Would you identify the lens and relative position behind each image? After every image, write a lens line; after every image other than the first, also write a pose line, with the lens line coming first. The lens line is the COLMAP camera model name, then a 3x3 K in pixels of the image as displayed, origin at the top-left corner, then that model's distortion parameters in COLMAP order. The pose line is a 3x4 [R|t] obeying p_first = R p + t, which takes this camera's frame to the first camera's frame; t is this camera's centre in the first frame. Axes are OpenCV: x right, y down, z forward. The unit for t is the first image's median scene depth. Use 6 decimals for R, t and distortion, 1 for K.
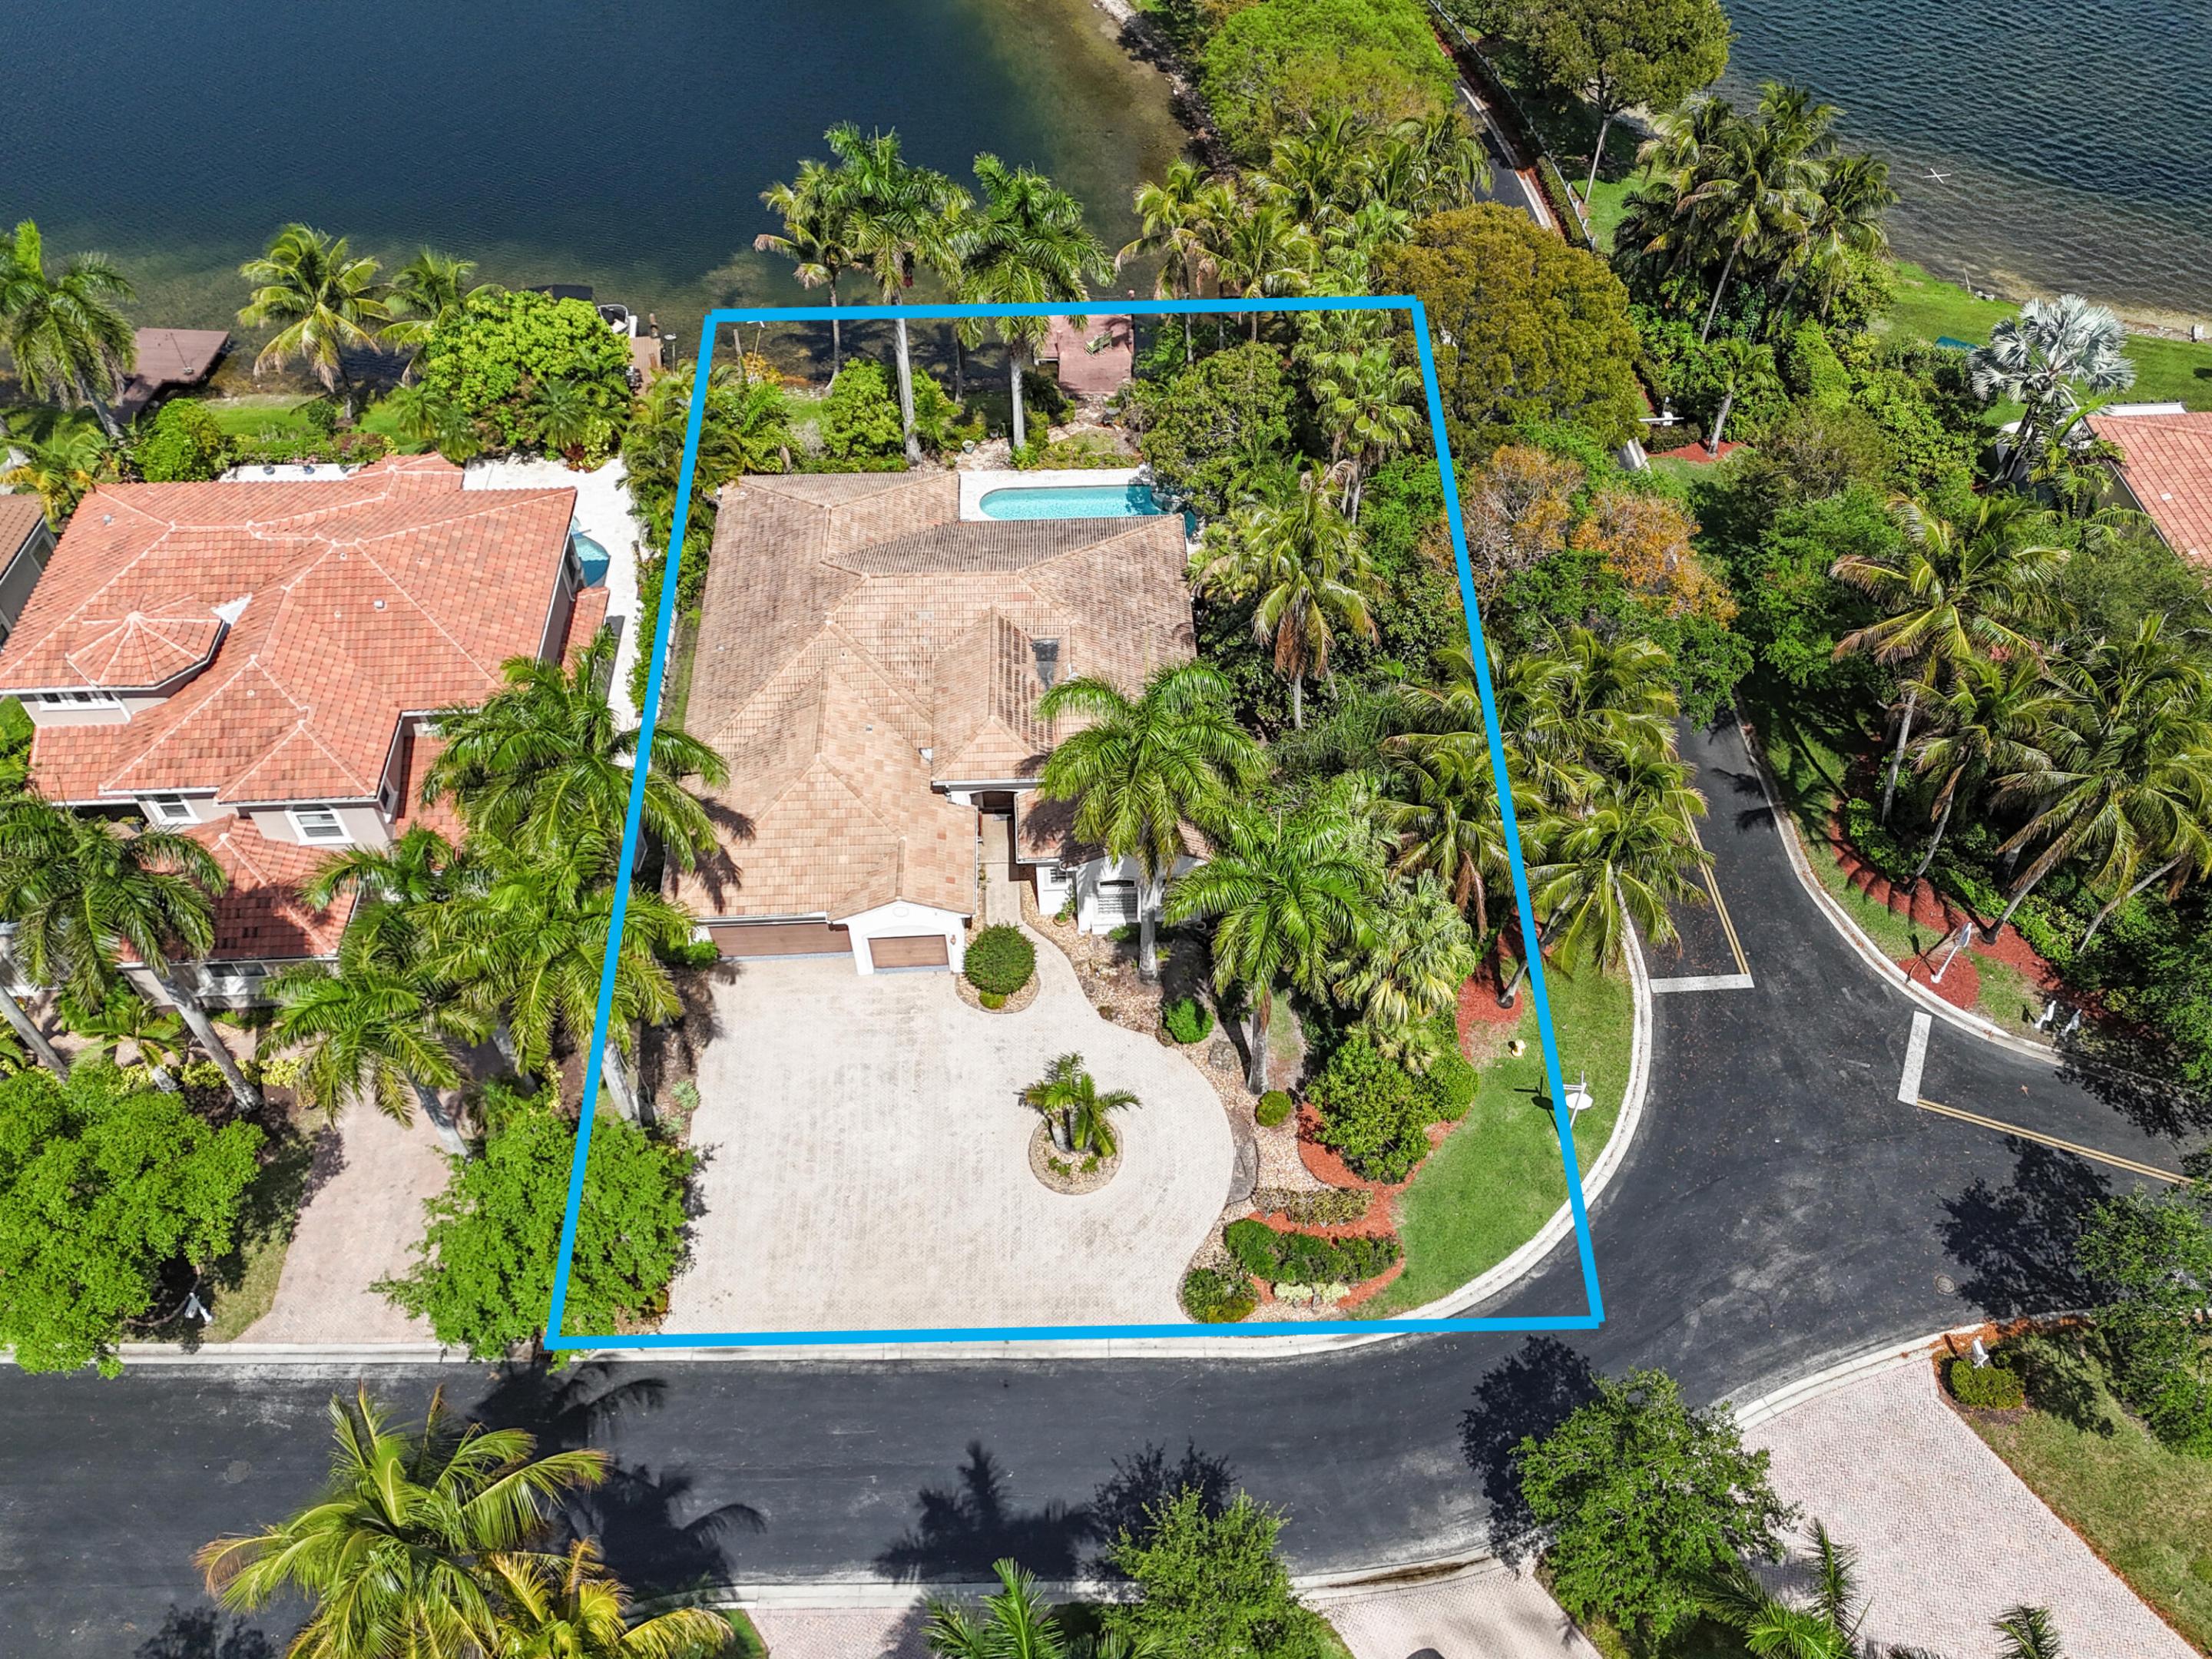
lens RADIAL K [[1622.1, 0, 1154.0], [0, 1622.1, 831.2], [0, 0, 1]] dist [0.051475, -0.025586]
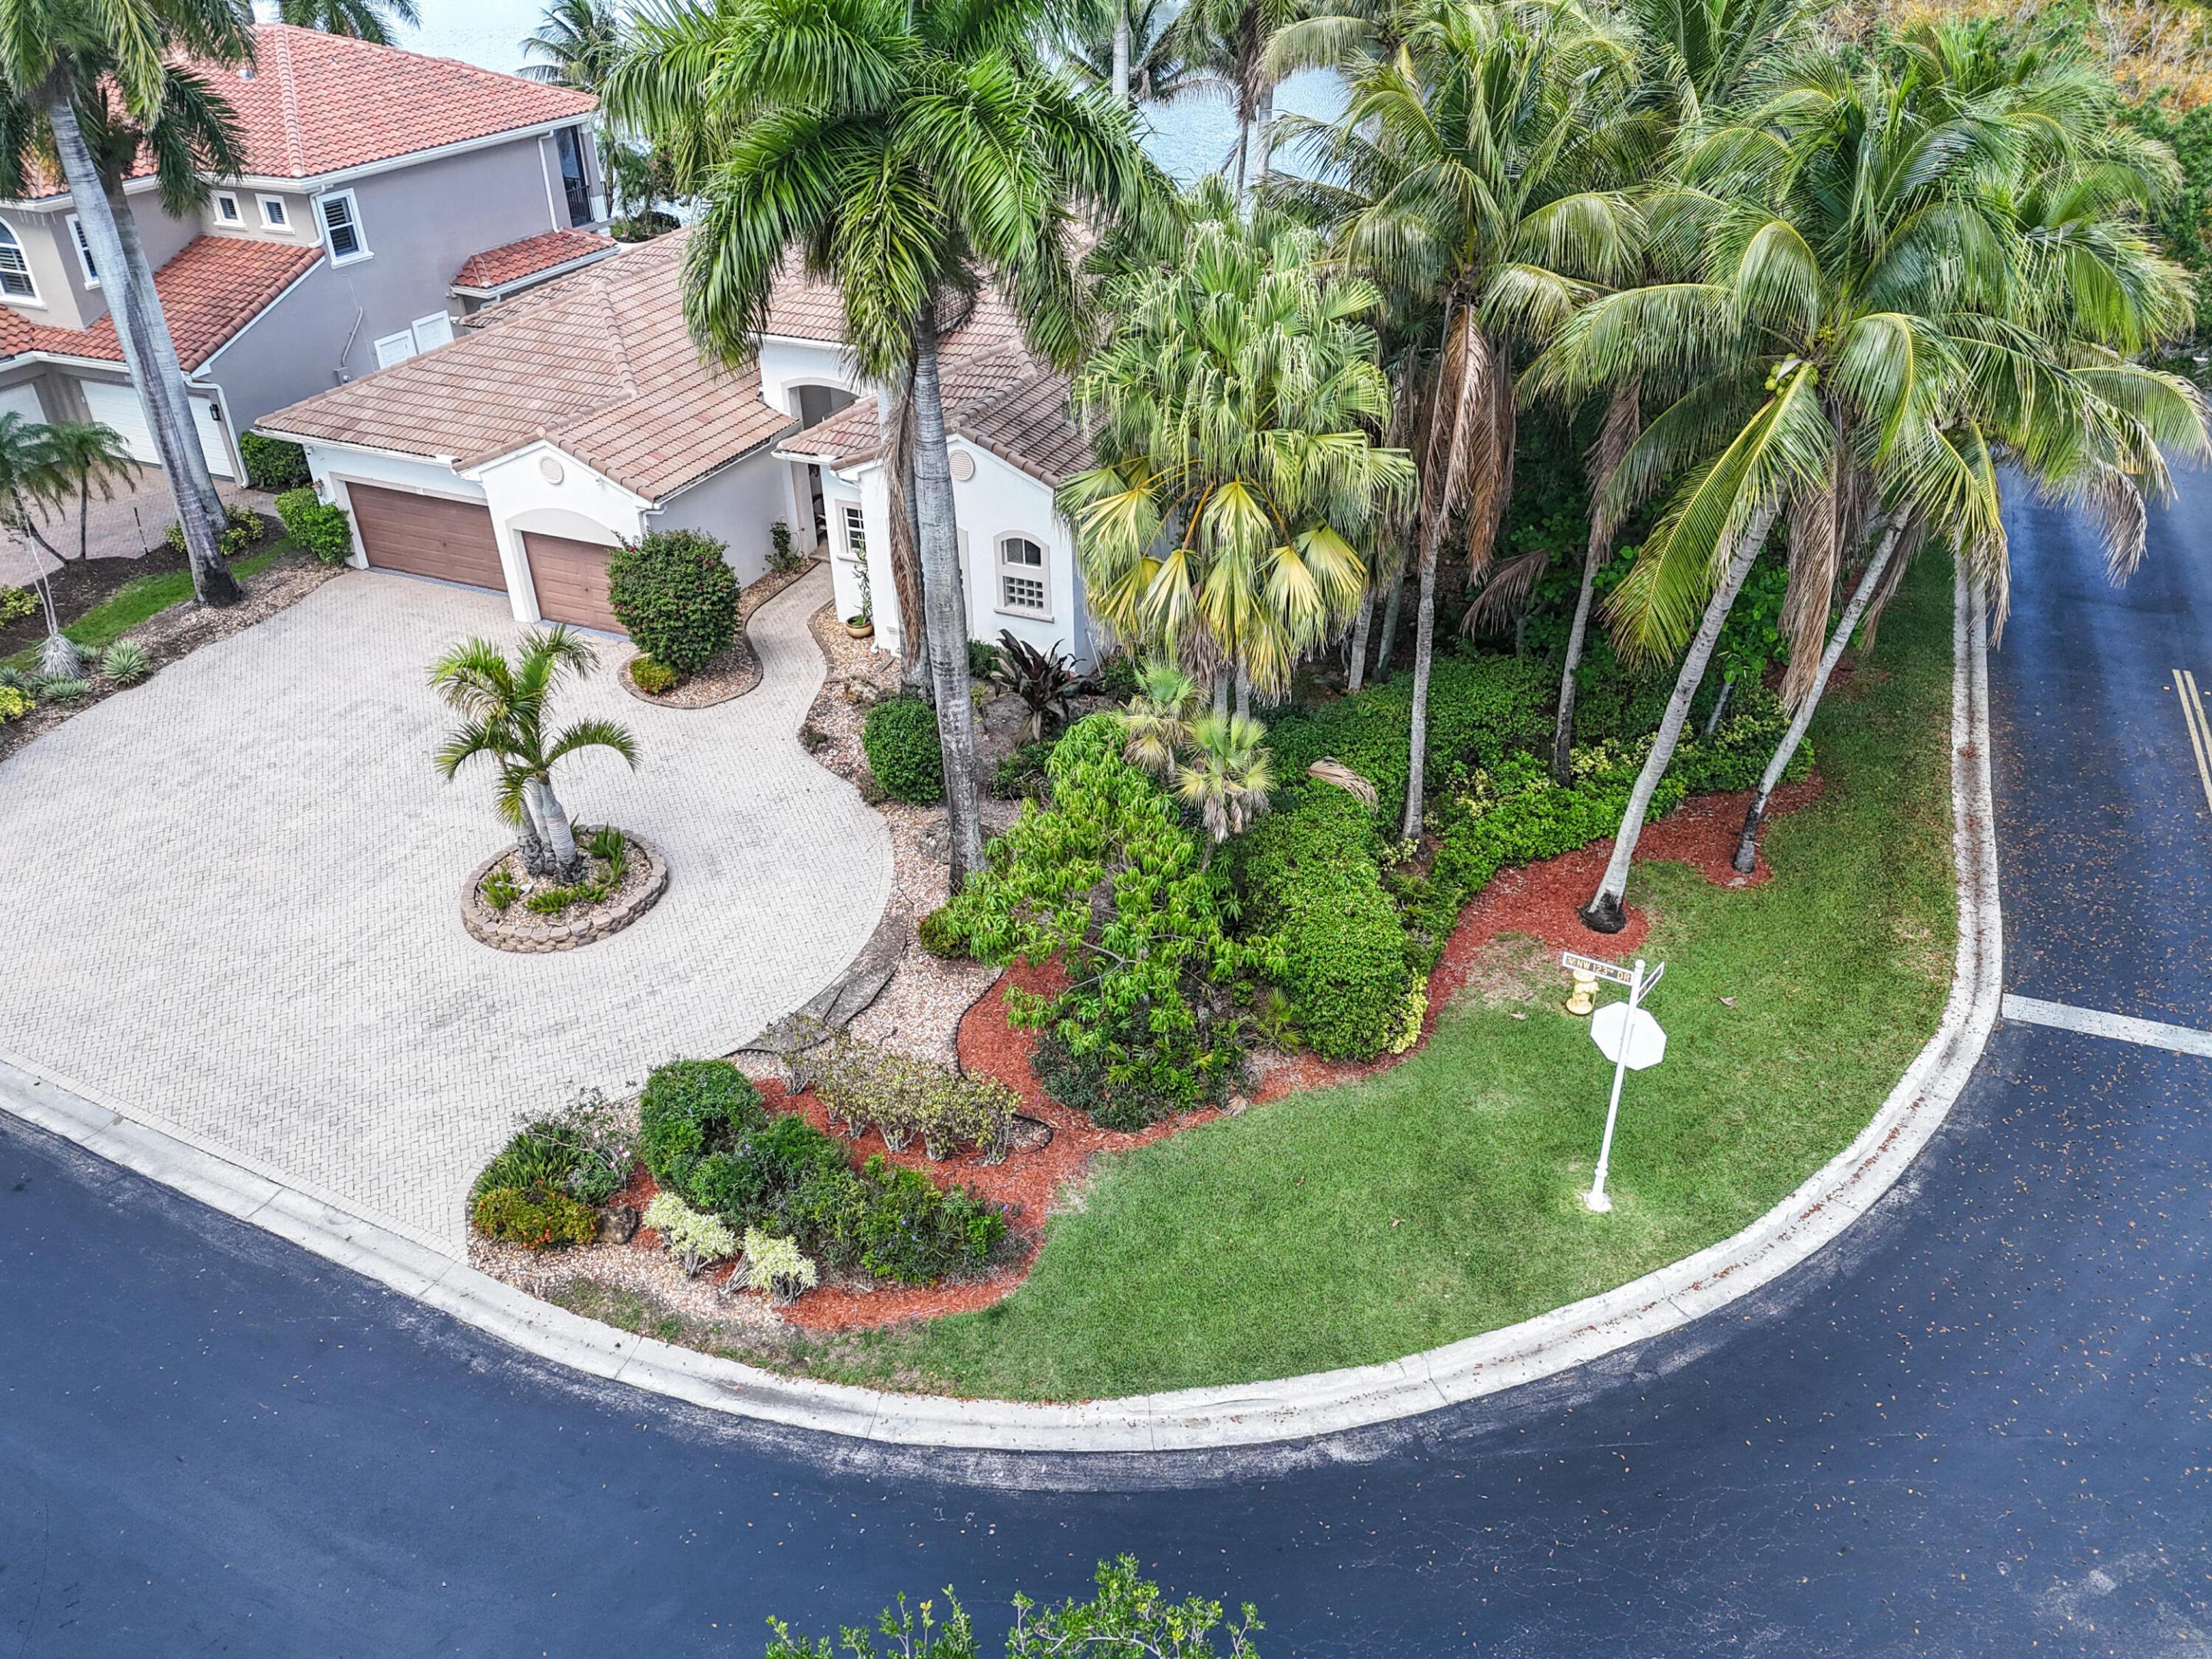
lens RADIAL K [[1552.3, 0, 1146.9], [0, 1552.3, 848.6], [0, 0, 1]] dist [0.023577, 0.000223]
pose [[0.892978, 0.219639, -0.392873, 0.265401], [-0.322149, 0.921466, -0.217071, 0.214443], [0.314342, 0.320403, 0.893605, 0.592769]]
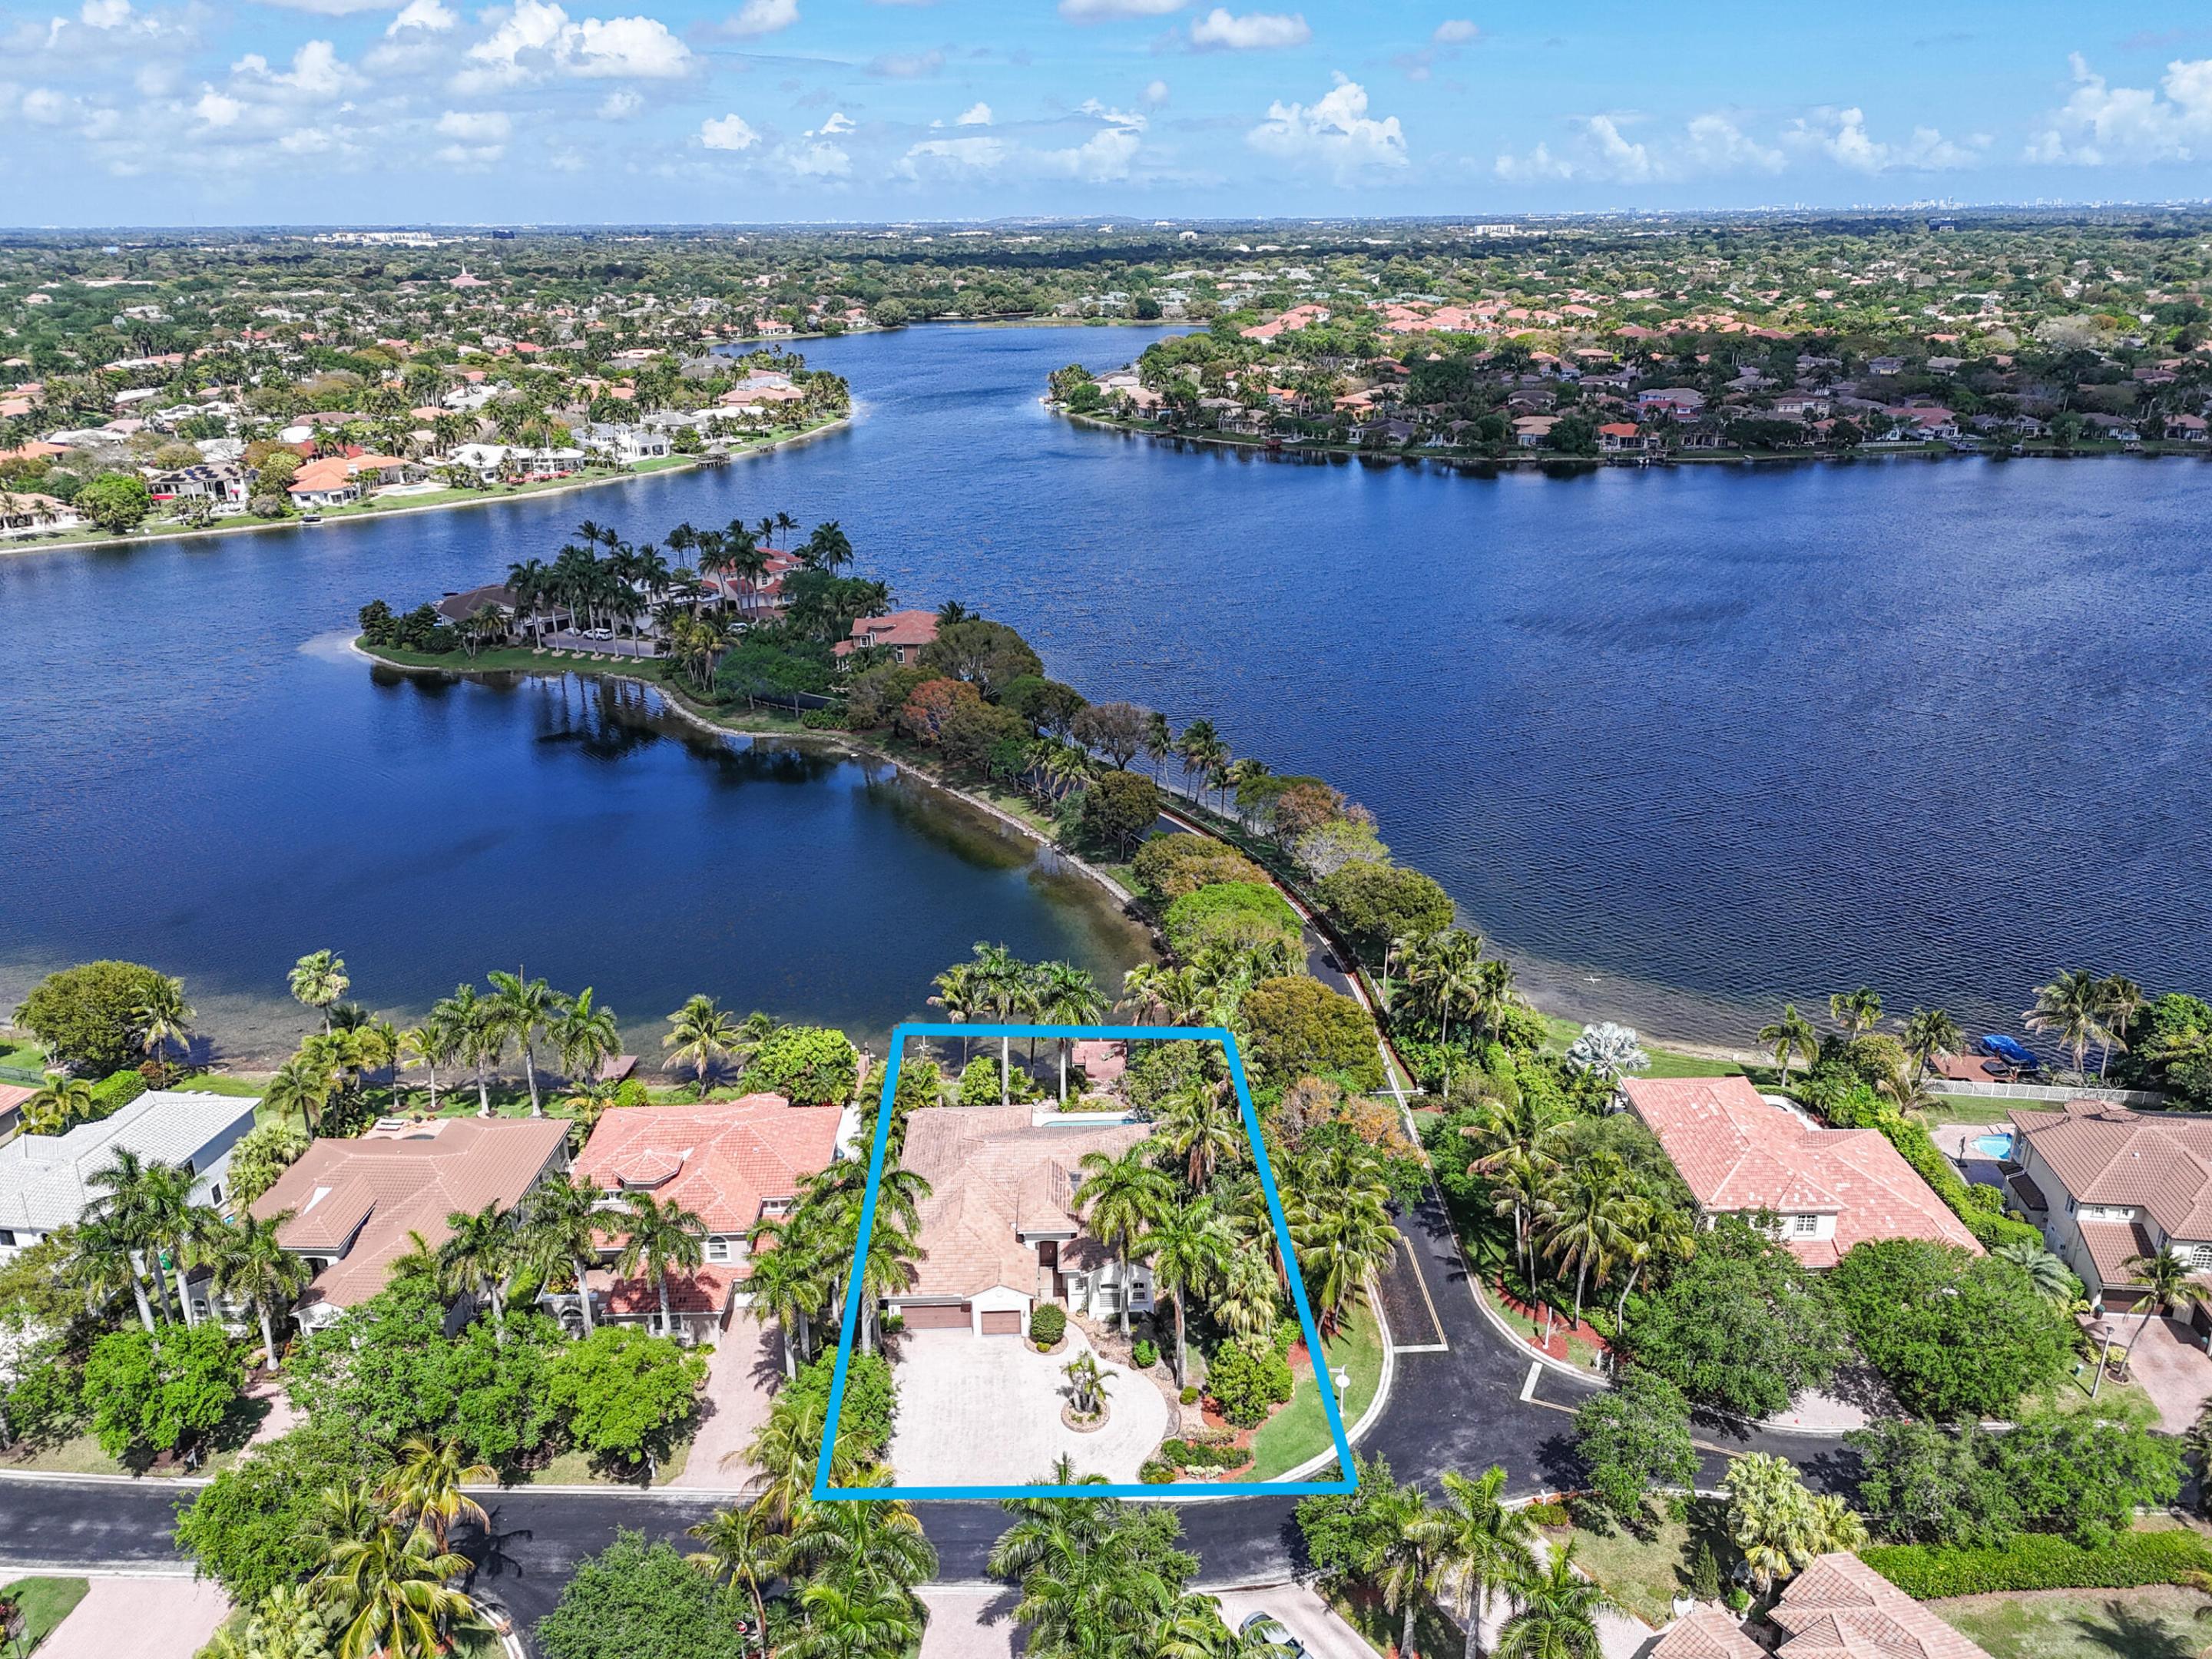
lens RADIAL K [[1530.3, 0, 1116.6], [0, 1530.3, 819.7], [0, 0, 1]] dist [0.054771, -0.002067]
pose [[0.999323, -0.009840, -0.035440, 0.056035], [-0.009170, 0.866473, -0.499139, 0.464600], [0.035619, 0.499126, 0.865797, -0.869215]]
